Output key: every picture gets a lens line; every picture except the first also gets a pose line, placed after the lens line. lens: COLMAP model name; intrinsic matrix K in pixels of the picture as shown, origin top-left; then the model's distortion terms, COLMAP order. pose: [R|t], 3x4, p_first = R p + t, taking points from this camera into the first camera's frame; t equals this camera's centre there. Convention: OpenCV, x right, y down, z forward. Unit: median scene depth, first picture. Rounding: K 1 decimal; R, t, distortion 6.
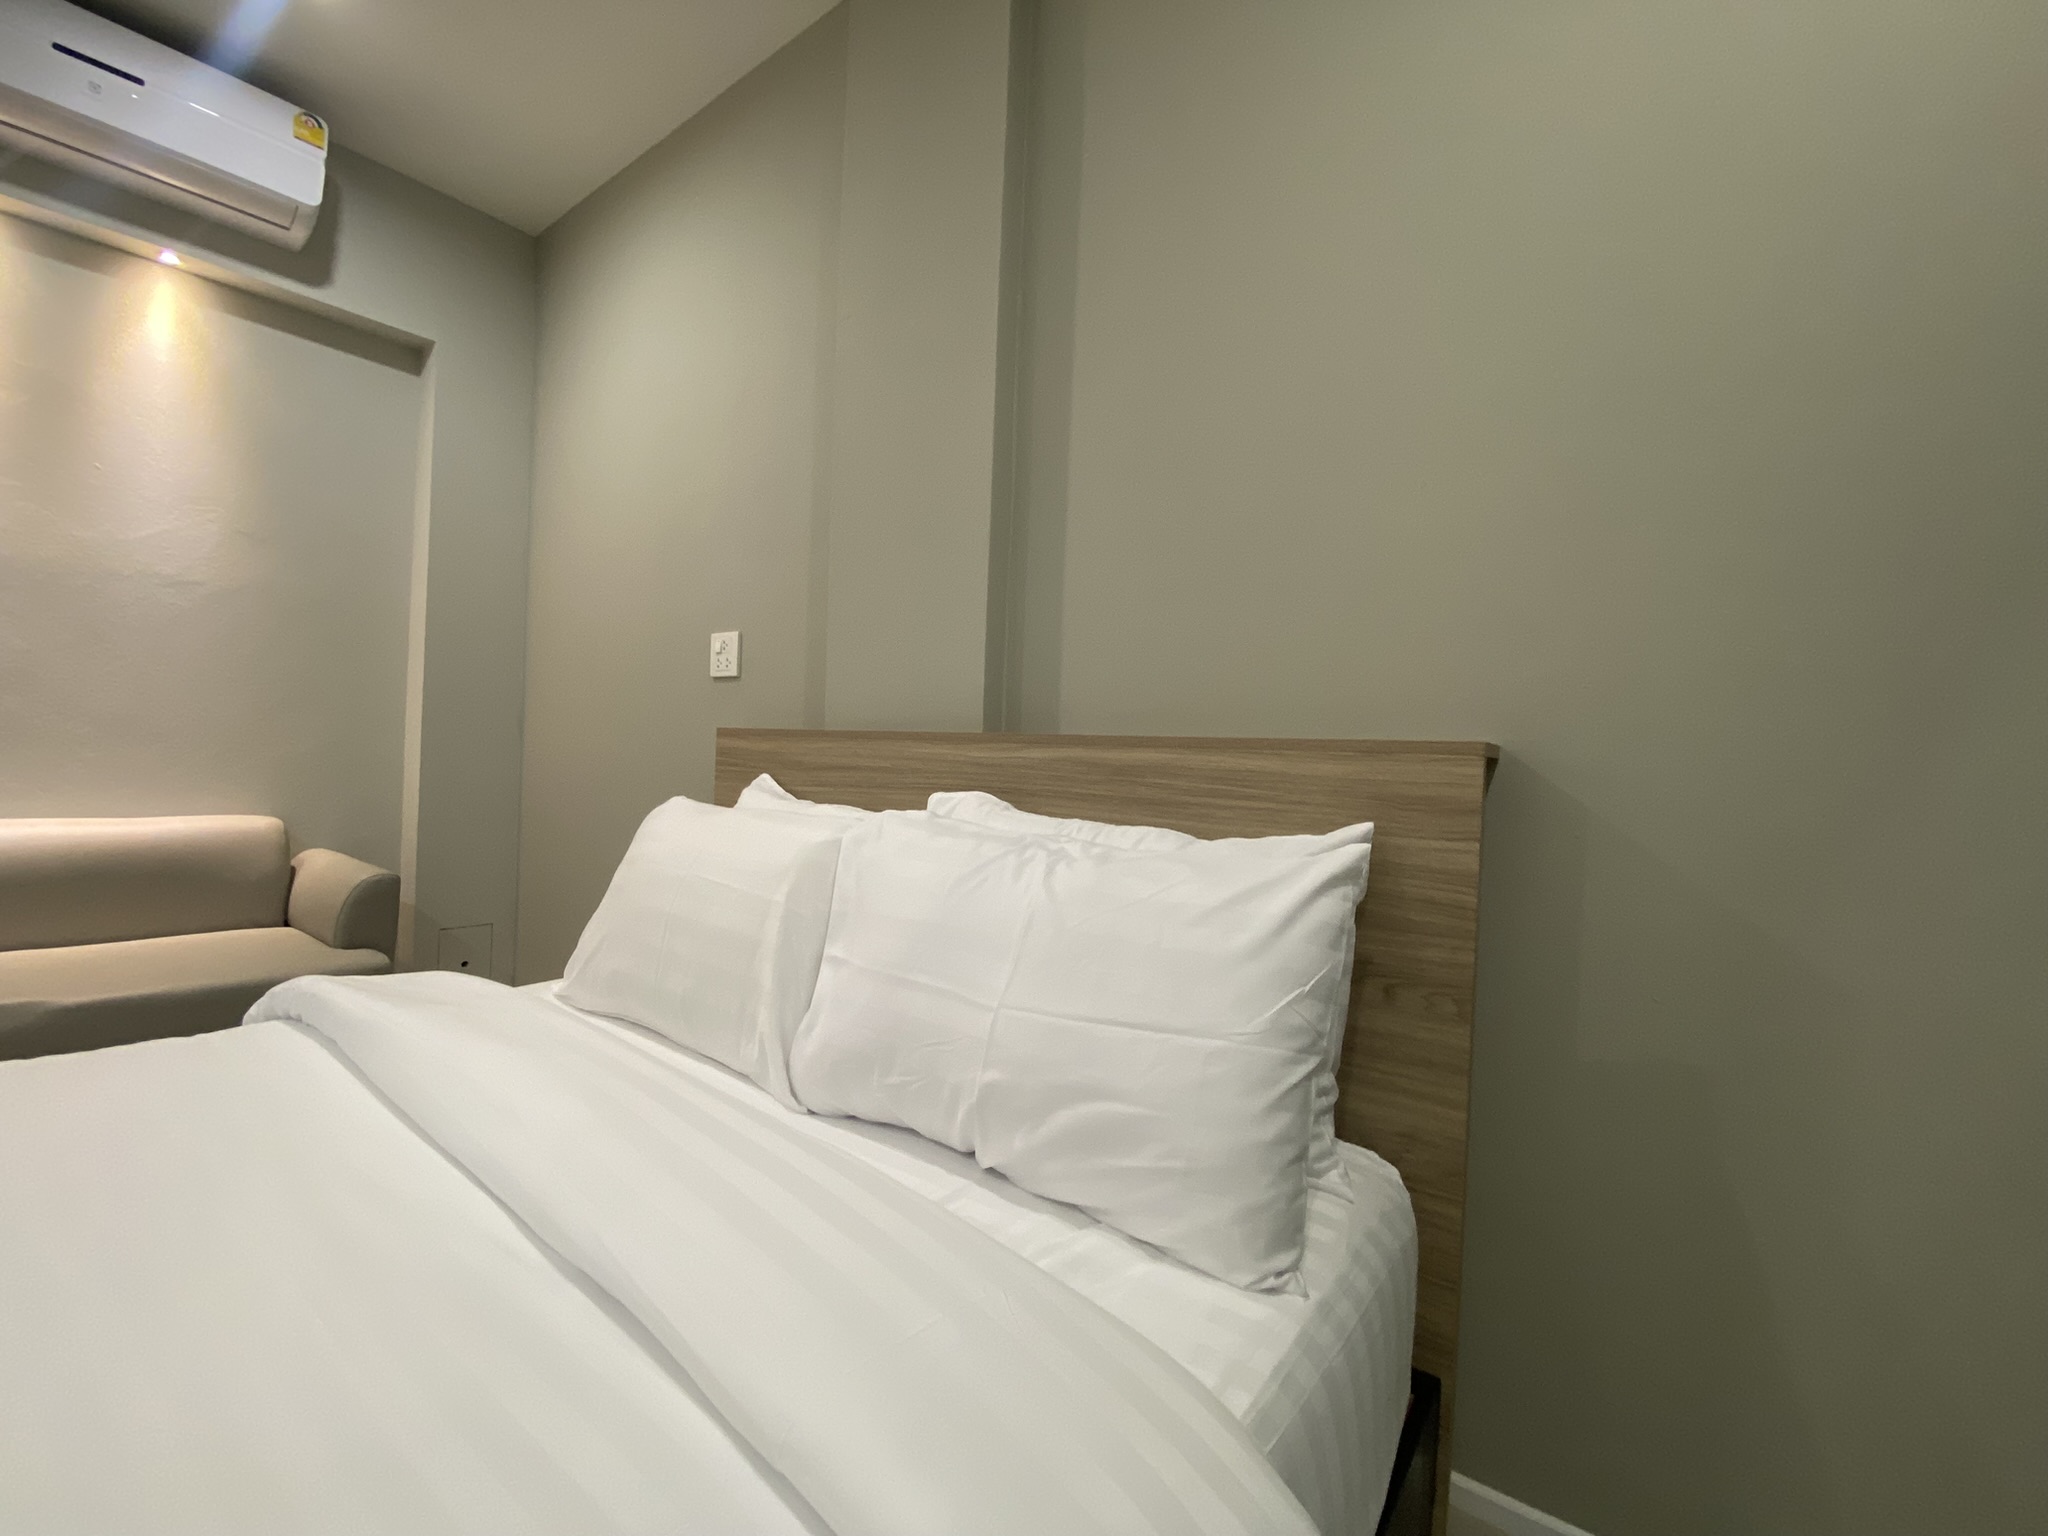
lens RADIAL K [[831.6, 0, 1009.6], [0, 831.6, 759.2], [0, 0, 1]] dist [0.048736, -0.039388]
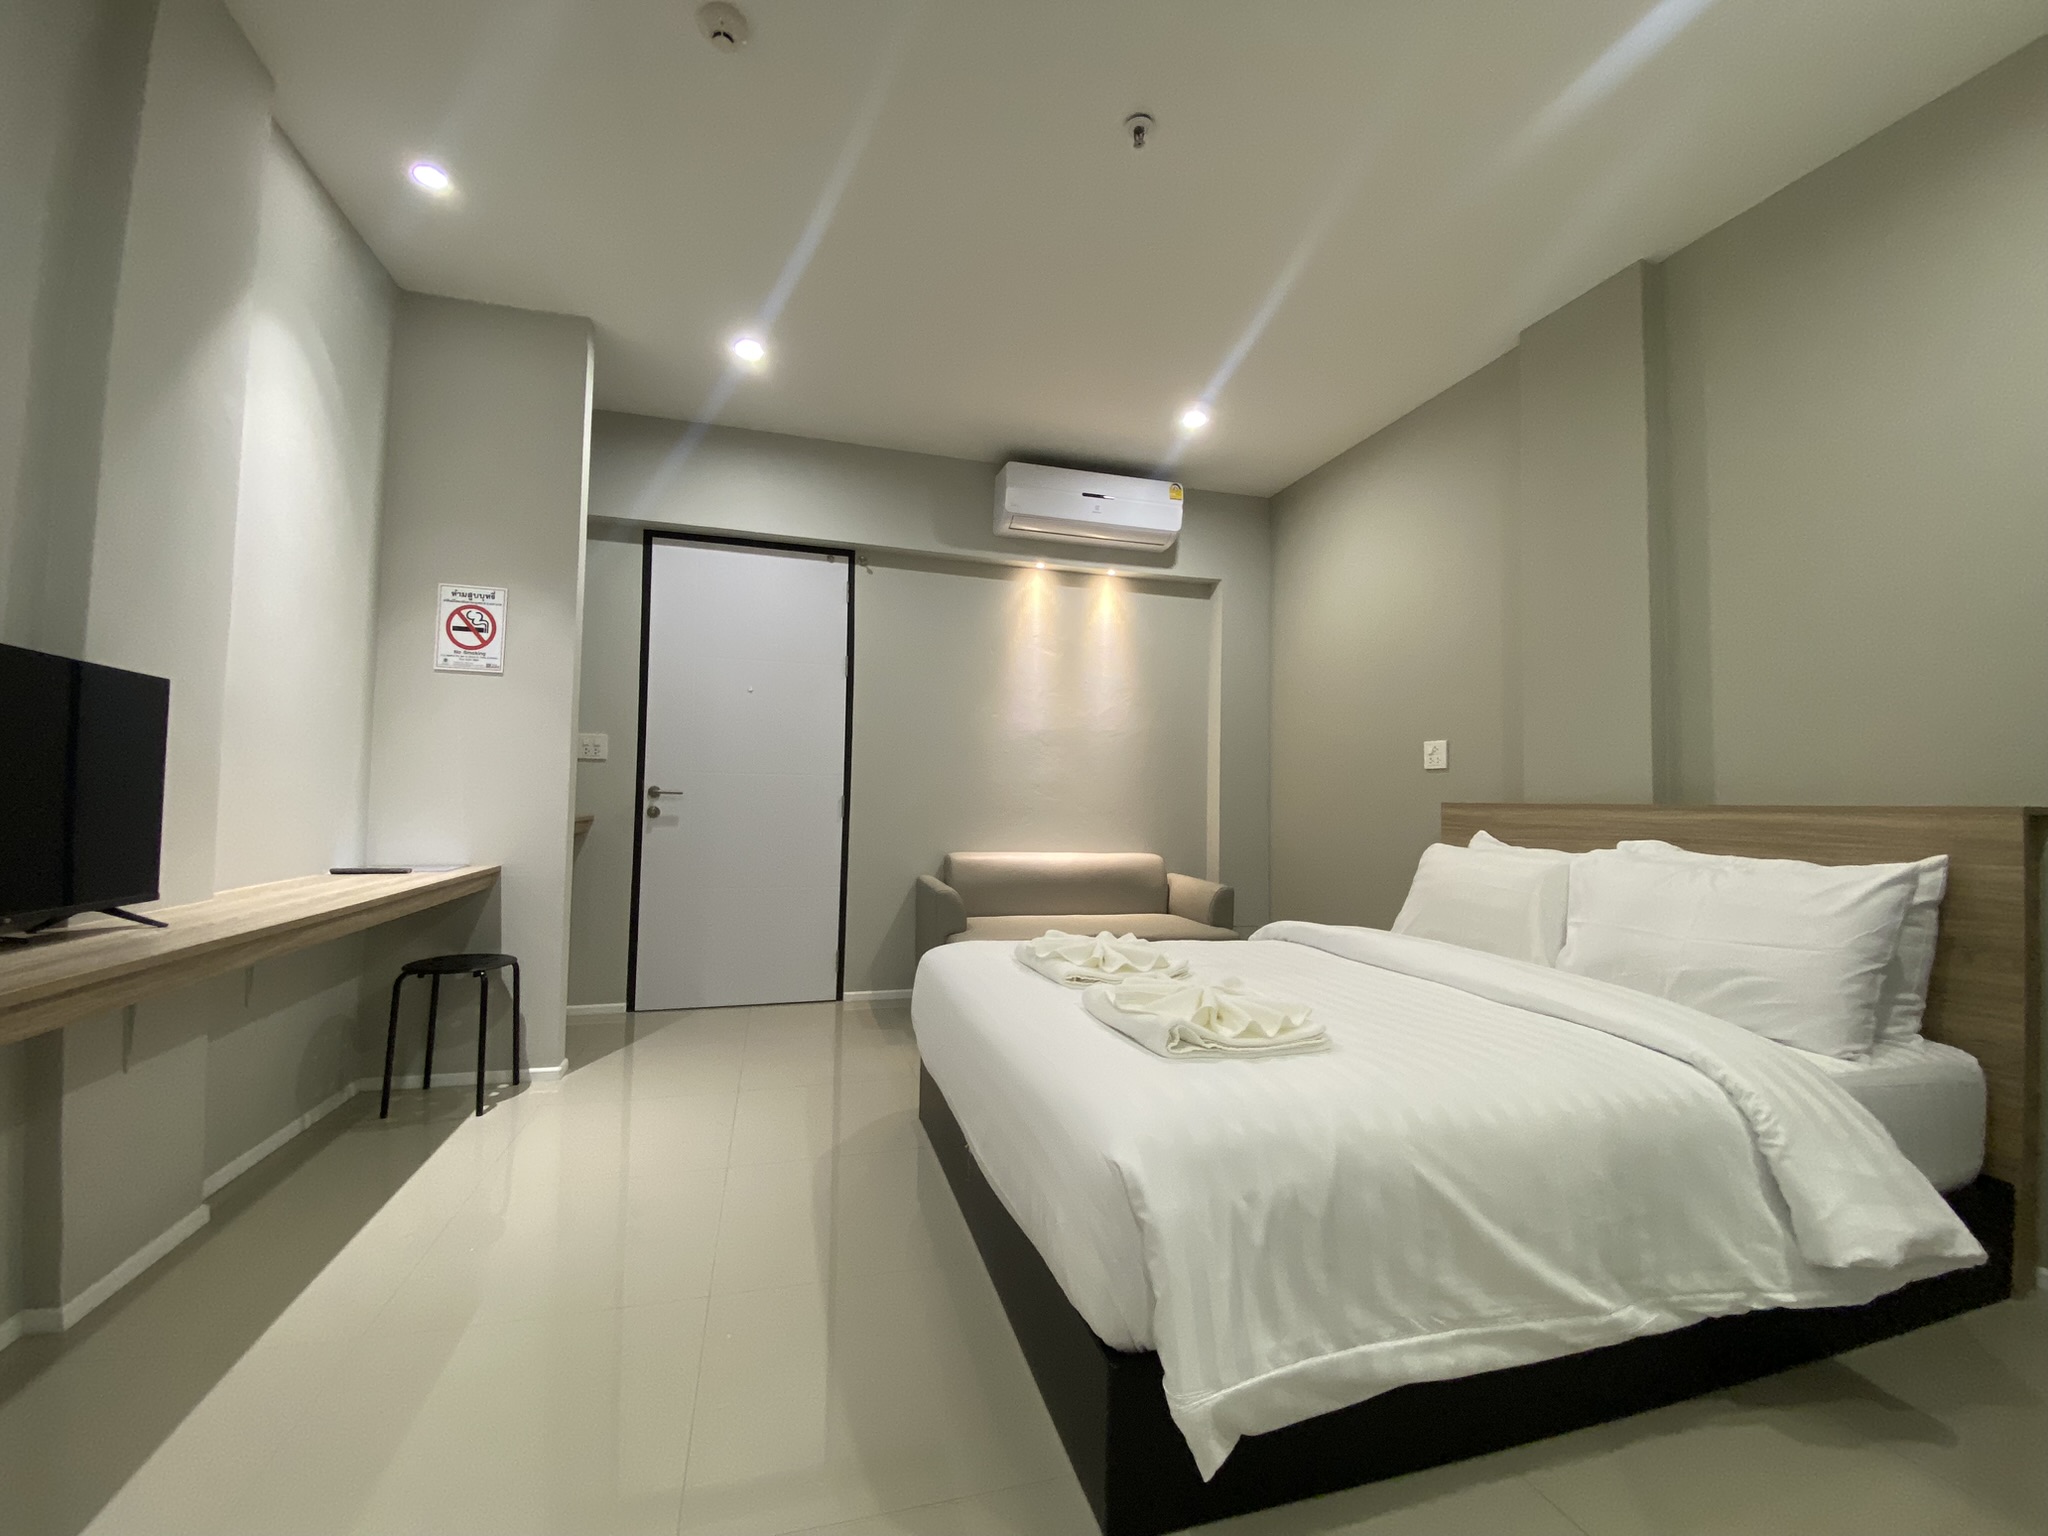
lens RADIAL K [[831.6, 0, 1009.6], [0, 831.6, 759.2], [0, 0, 1]] dist [0.048736, -0.039388]
pose [[0.798355, -0.055911, -0.599585, -0.044969], [0.012955, 0.997045, -0.075725, -0.010699], [0.602047, 0.052688, 0.796720, -1.070361]]
